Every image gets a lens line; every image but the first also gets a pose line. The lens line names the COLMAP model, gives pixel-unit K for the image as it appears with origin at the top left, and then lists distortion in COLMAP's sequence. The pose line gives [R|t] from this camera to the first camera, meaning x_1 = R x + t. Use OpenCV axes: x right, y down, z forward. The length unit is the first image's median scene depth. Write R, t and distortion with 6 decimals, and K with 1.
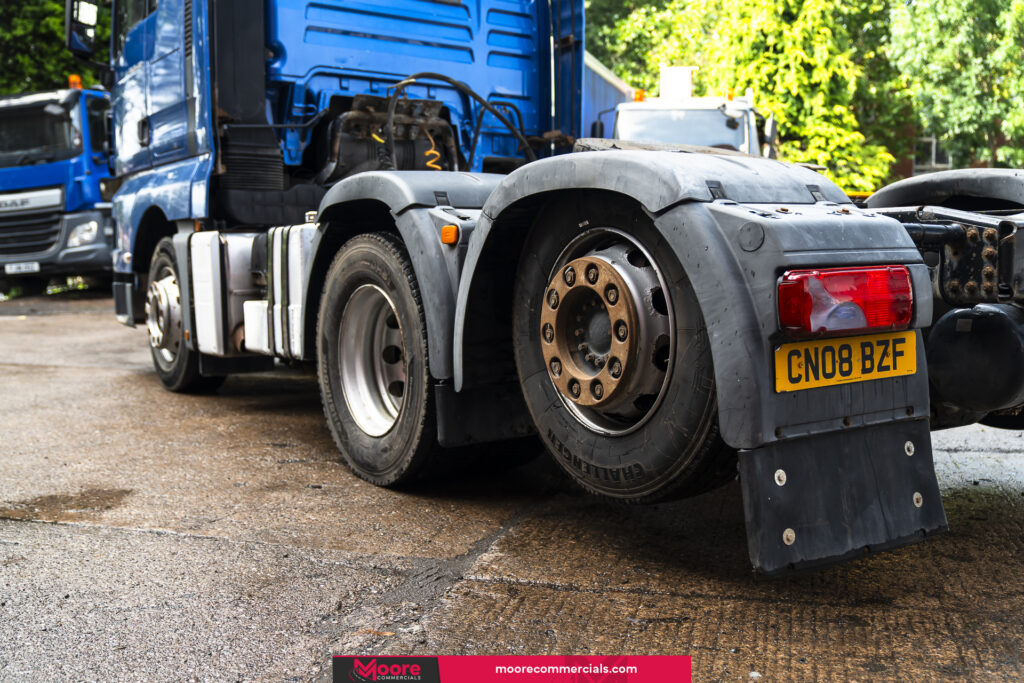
lens RADIAL K [[1016.0, 0, 512.0], [0, 1016.0, 341.5], [0, 0, 1]] dist [0.003168, 0.005836]
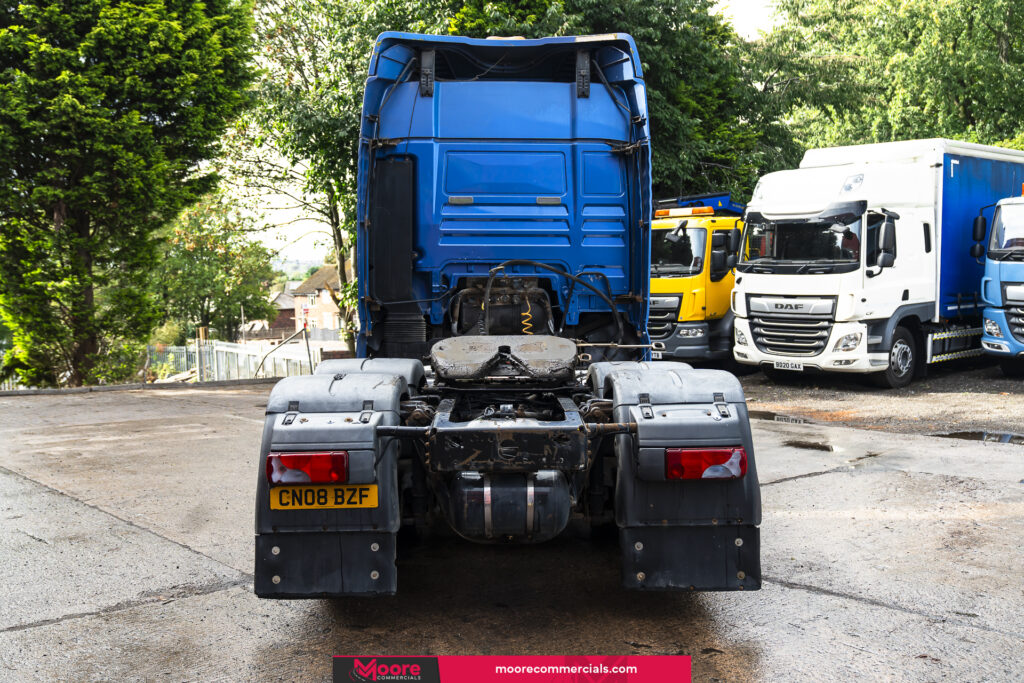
lens RADIAL K [[1043.1, 0, 506.0], [0, 1043.1, 353.4], [0, 0, 1]] dist [0.000910, 0.012781]
pose [[0.824723, 0.023321, -0.565056, 1.699117], [-0.047418, 0.998483, -0.027999, -0.212781], [0.563546, 0.049886, 0.824577, -0.476324]]
